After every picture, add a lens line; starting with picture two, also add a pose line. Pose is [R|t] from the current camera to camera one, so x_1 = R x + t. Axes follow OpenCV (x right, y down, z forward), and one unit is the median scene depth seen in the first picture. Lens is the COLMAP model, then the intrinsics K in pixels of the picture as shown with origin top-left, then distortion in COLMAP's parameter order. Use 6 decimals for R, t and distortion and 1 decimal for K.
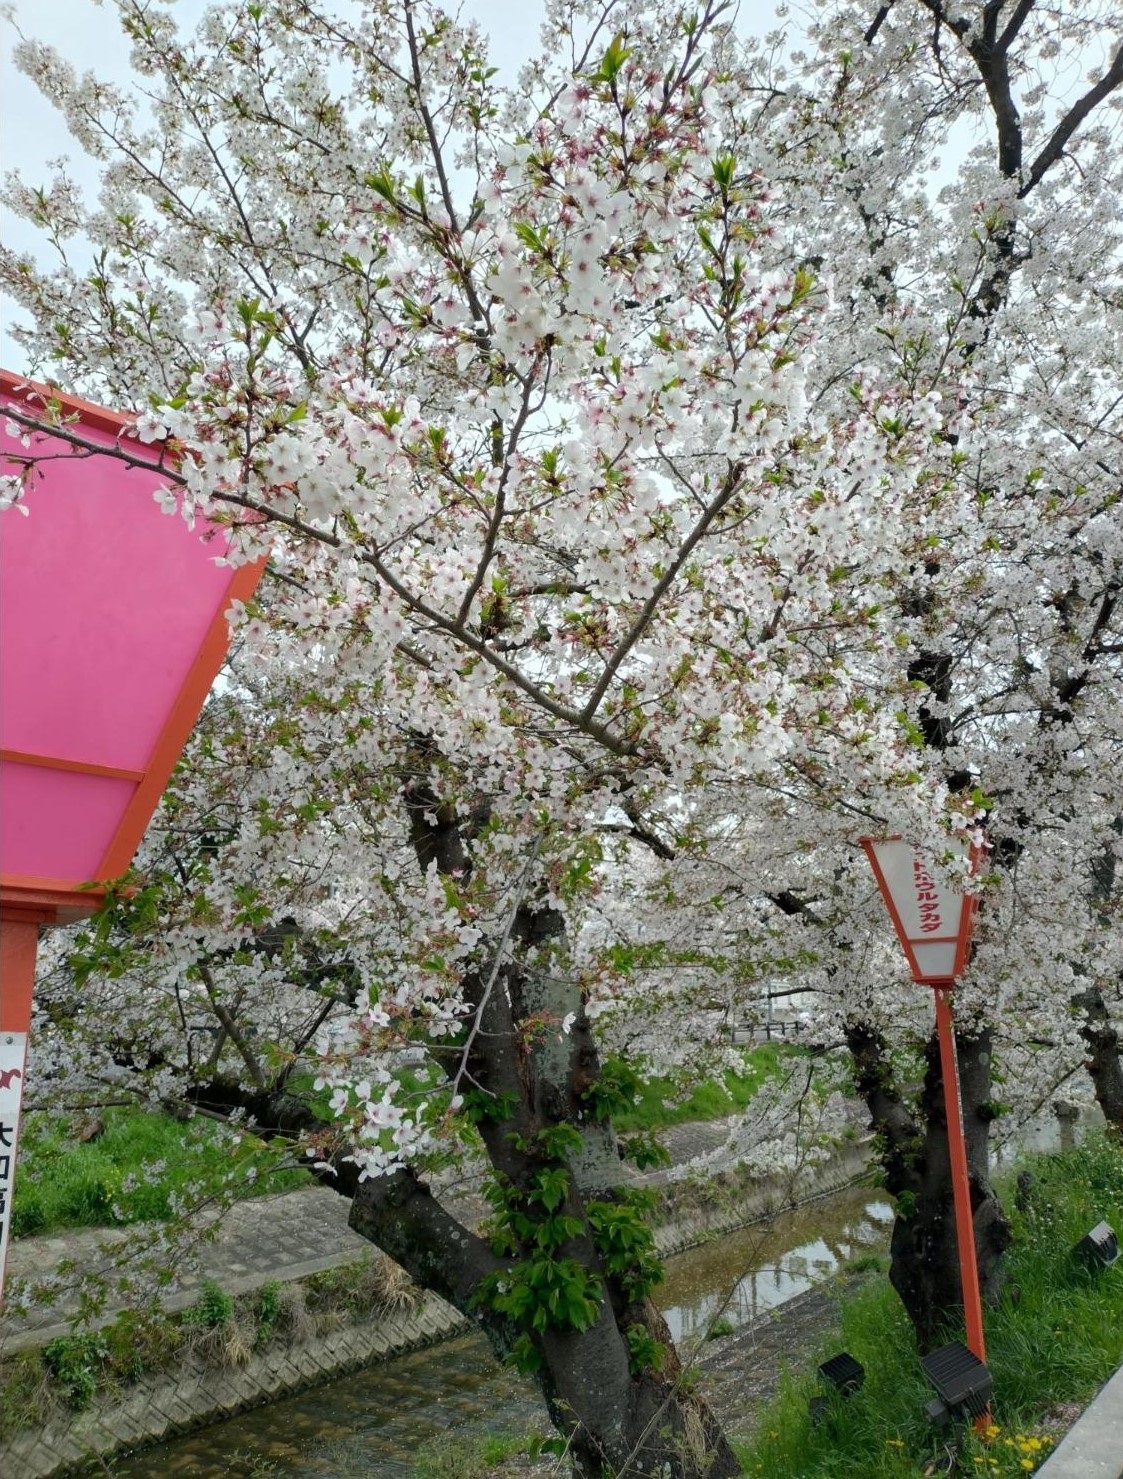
lens RADIAL K [[1106.2, 0, 578.5], [0, 1106.2, 736.0], [0, 0, 1]] dist [-0.019529, -0.008269]
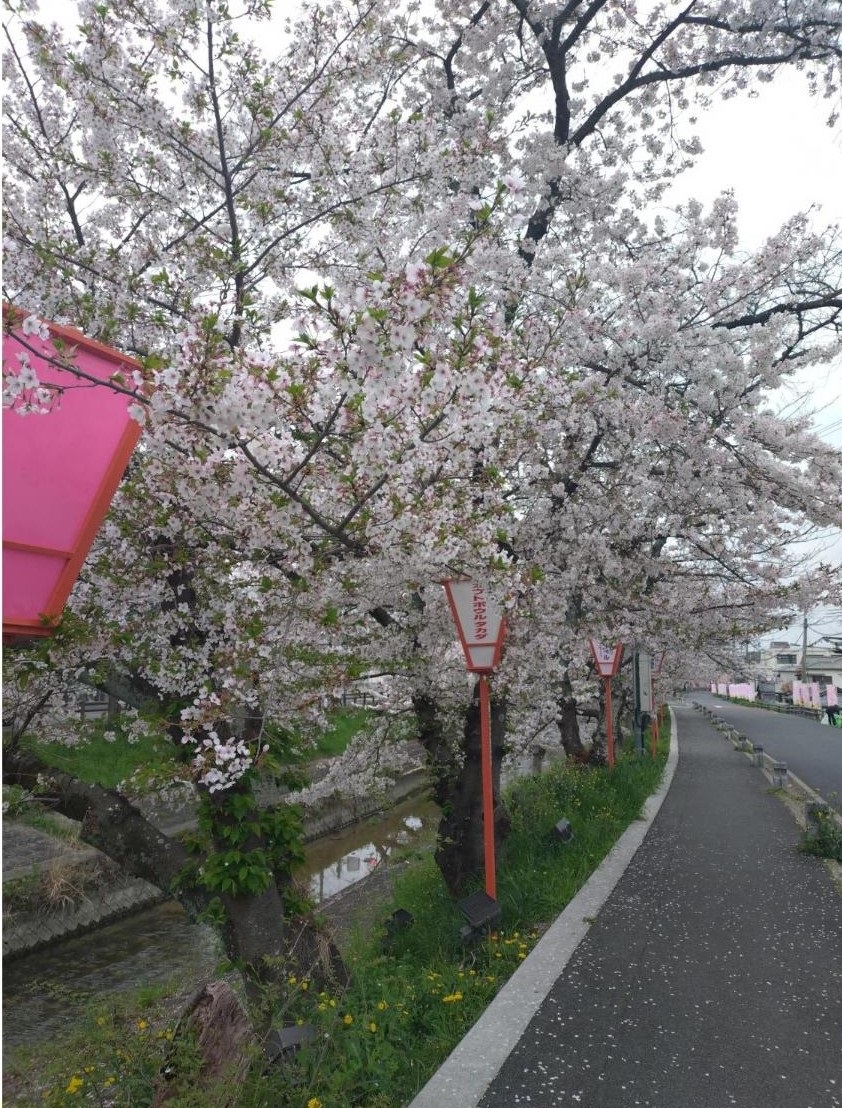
lens RADIAL K [[828.7, 0, 433.3], [0, 828.7, 549.6], [0, 0, 1]] dist [-0.019529, -0.008269]
pose [[0.961256, 0.041307, 0.272544, -0.059809], [-0.063713, 0.995230, 0.073879, -0.026840], [-0.268193, -0.088381, 0.959303, -0.085414]]
